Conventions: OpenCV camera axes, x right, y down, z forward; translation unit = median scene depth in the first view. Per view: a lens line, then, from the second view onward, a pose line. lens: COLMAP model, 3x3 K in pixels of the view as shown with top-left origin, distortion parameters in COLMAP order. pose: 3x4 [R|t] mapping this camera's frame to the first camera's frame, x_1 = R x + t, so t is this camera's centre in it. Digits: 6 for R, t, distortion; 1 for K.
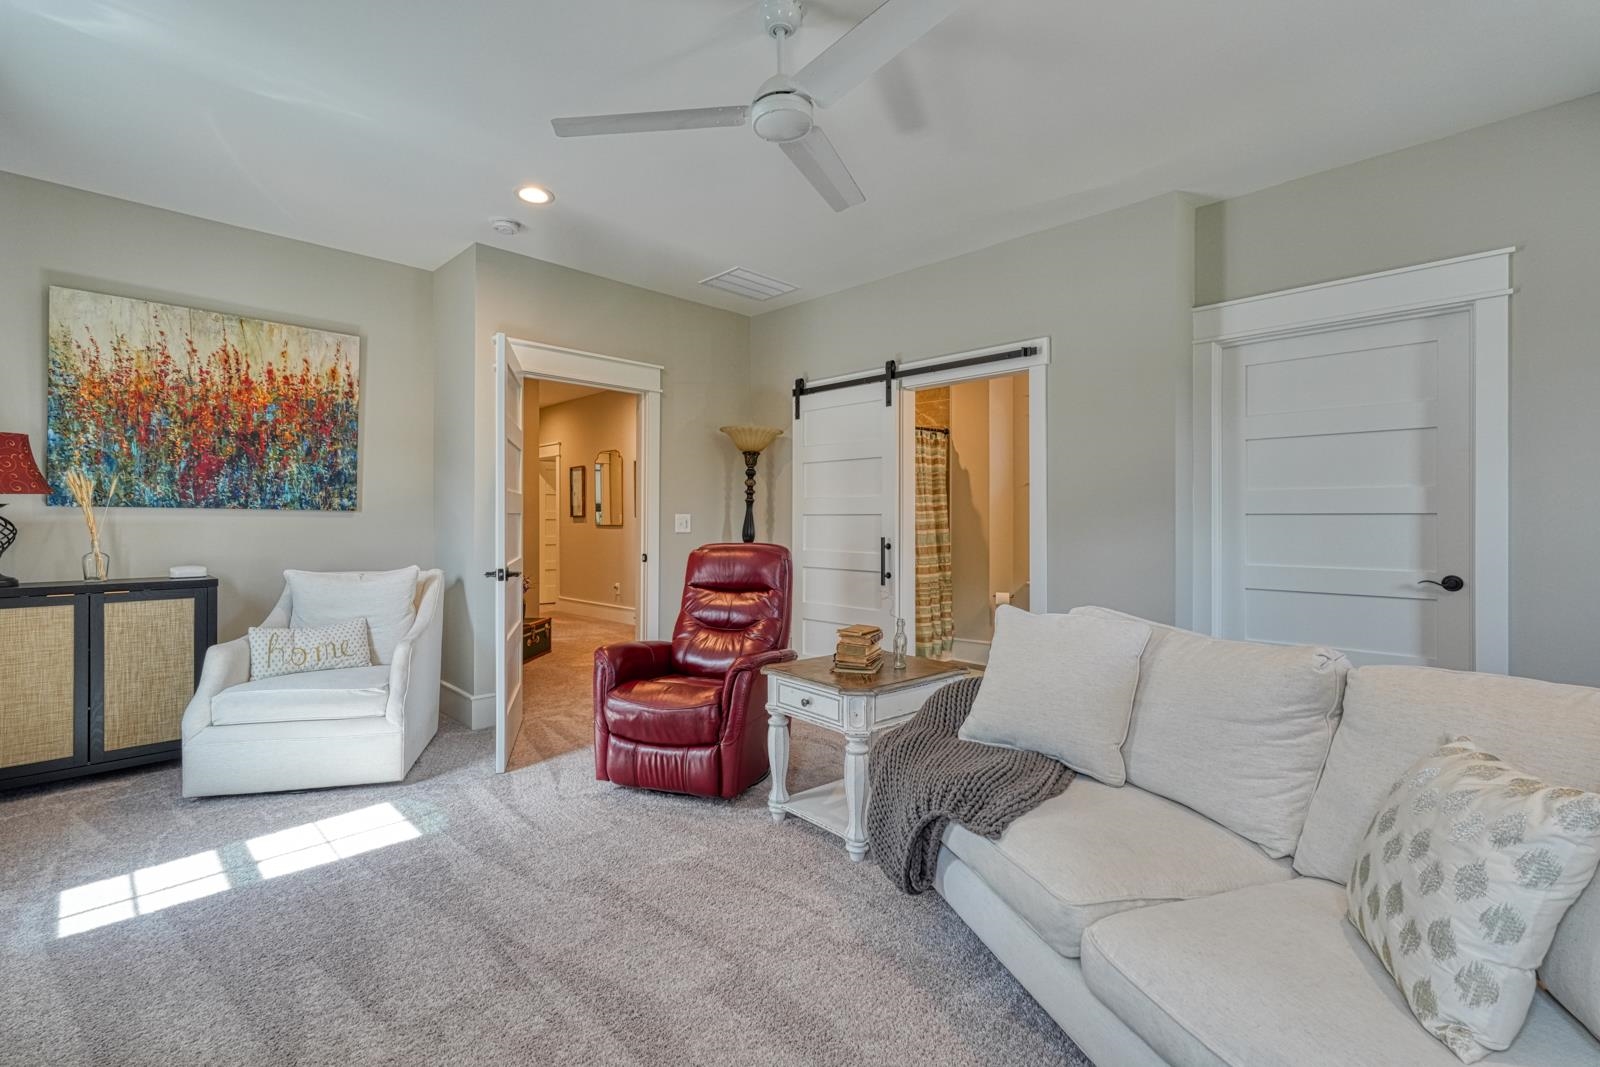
lens RADIAL K [[709.0, 0, 802.7], [0, 709.0, 526.8], [0, 0, 1]] dist [0.000987, 0.000695]
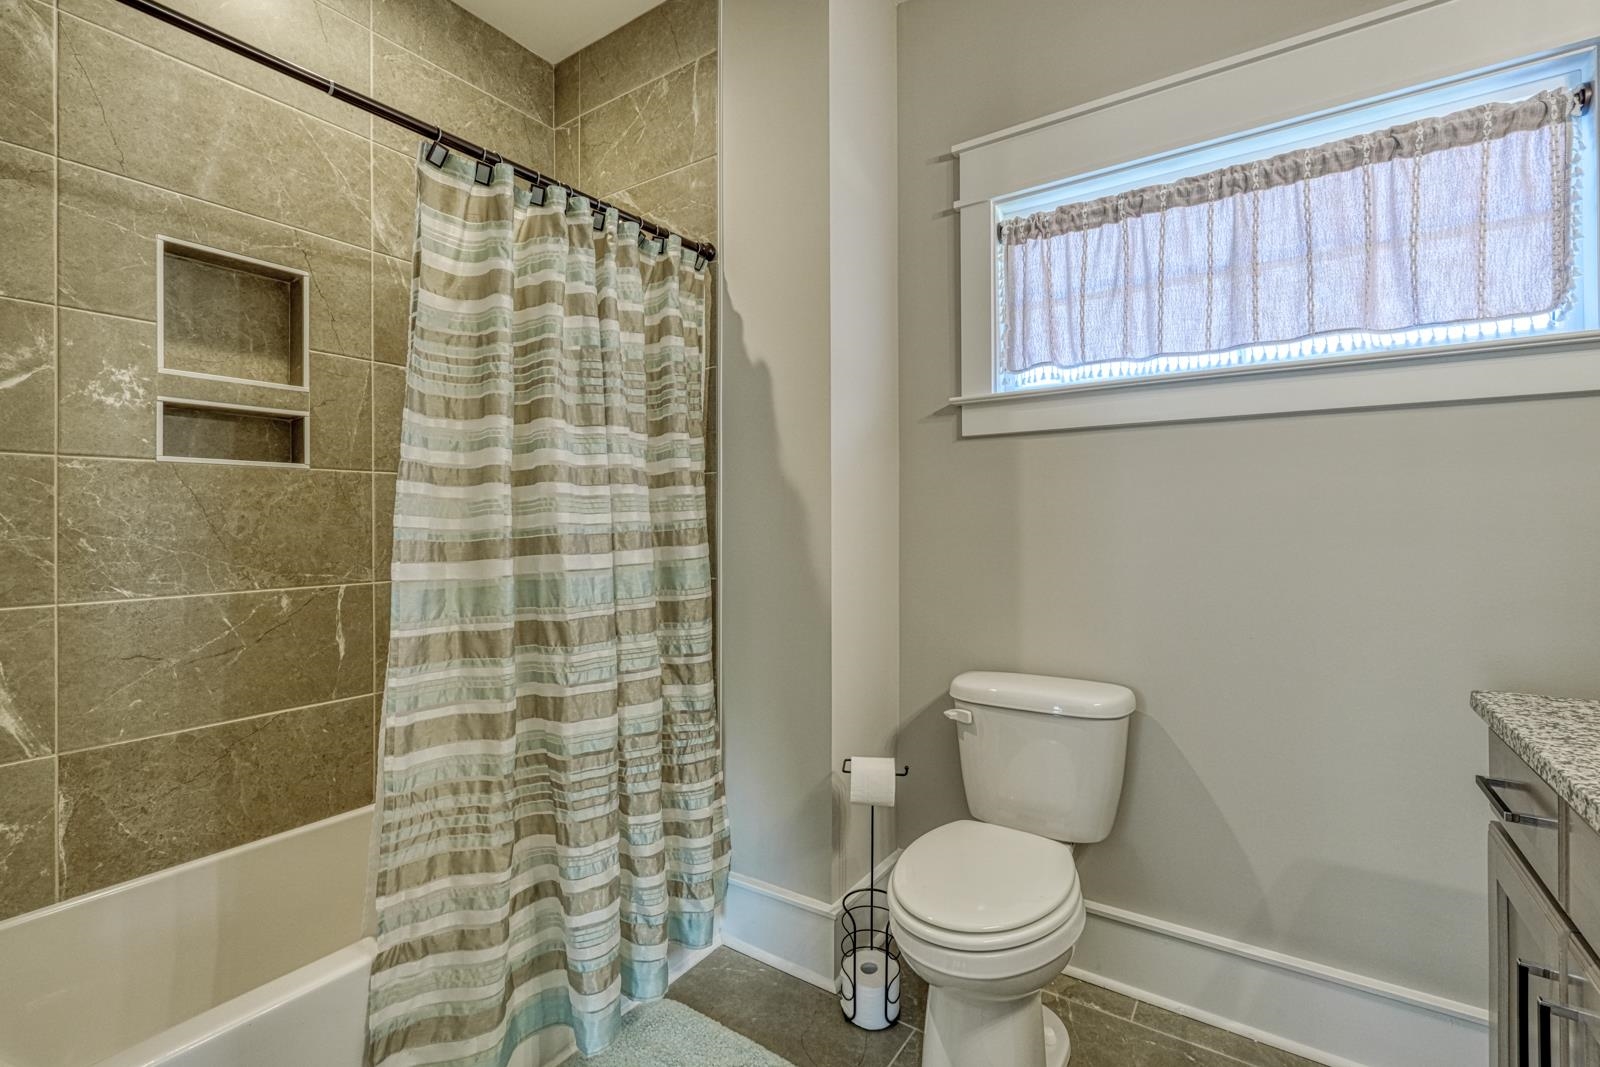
lens RADIAL K [[709.0, 0, 797.0], [0, 709.0, 525.8], [0, 0, 1]] dist [0.000987, 0.000695]
pose [[0.984431, -0.003872, 0.175727, 0.192364], [0.004847, 0.999975, -0.005120, -0.004097], [-0.175703, 0.005892, 0.984426, 0.687937]]
